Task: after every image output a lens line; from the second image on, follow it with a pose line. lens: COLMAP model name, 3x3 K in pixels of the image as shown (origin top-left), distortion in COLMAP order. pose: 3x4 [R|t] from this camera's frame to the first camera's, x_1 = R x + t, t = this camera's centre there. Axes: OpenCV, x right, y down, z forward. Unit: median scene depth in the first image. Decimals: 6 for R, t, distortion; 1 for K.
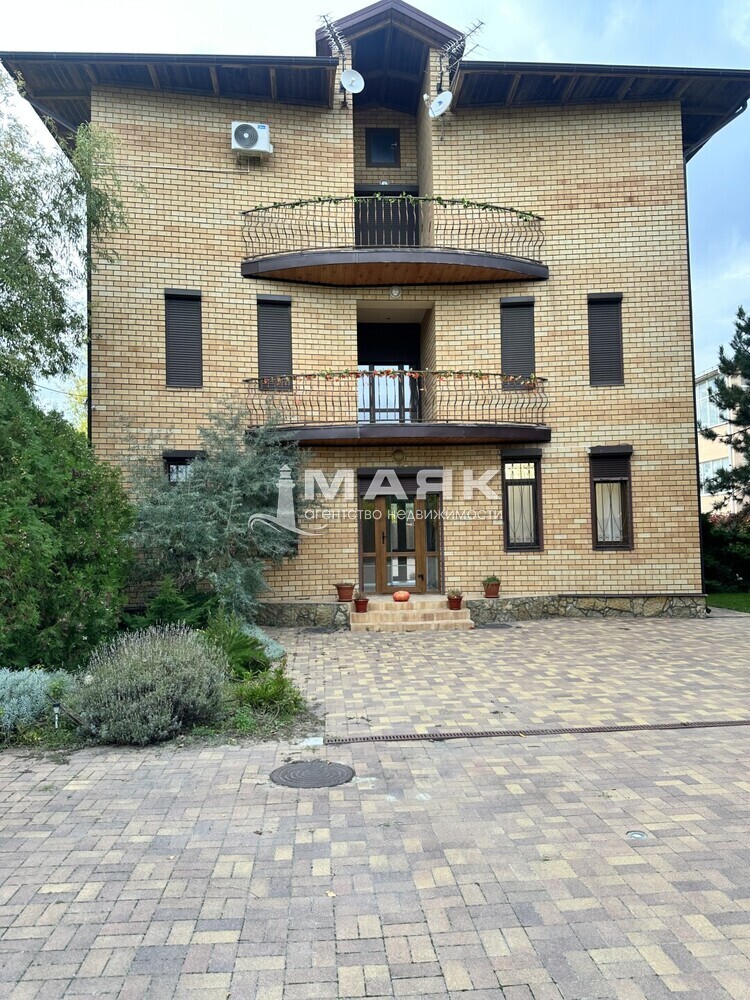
lens RADIAL K [[702.3, 0, 339.1], [0, 702.3, 498.4], [0, 0, 1]] dist [0.002519, -0.008959]
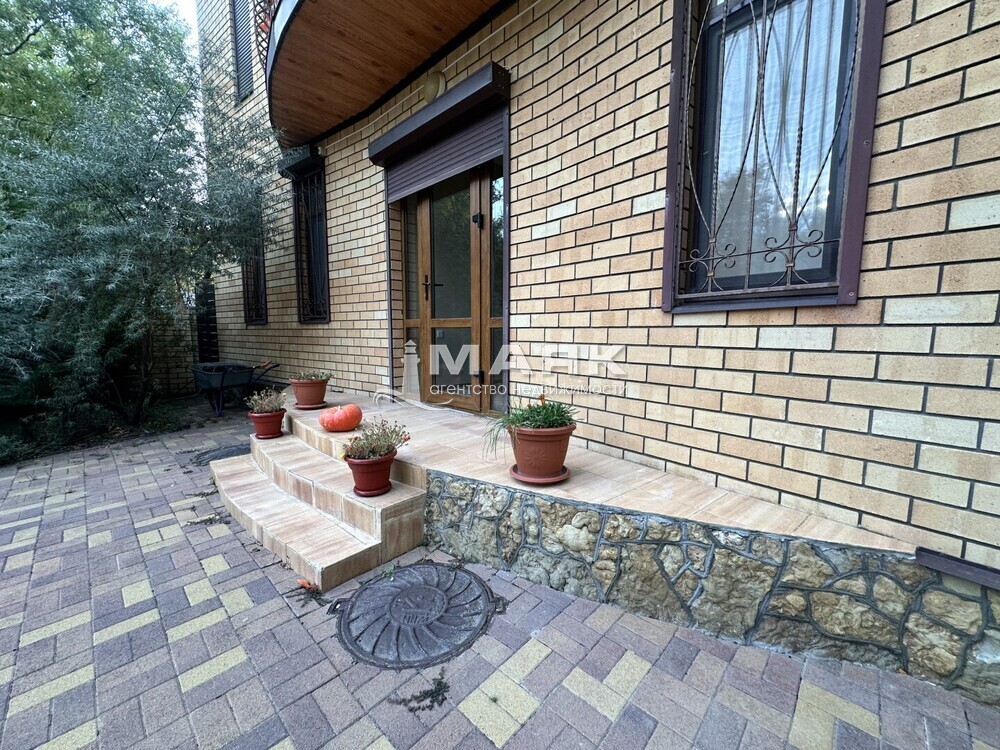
lens RADIAL K [[399.9, 0, 496.8], [0, 399.9, 378.3], [0, 0, 1]] dist [-0.006245, 0.001046]
pose [[0.702017, 0.099693, -0.705148, 0.302804], [0.022414, 0.986570, 0.161795, 0.075407], [0.711807, -0.129388, 0.690354, 0.860290]]
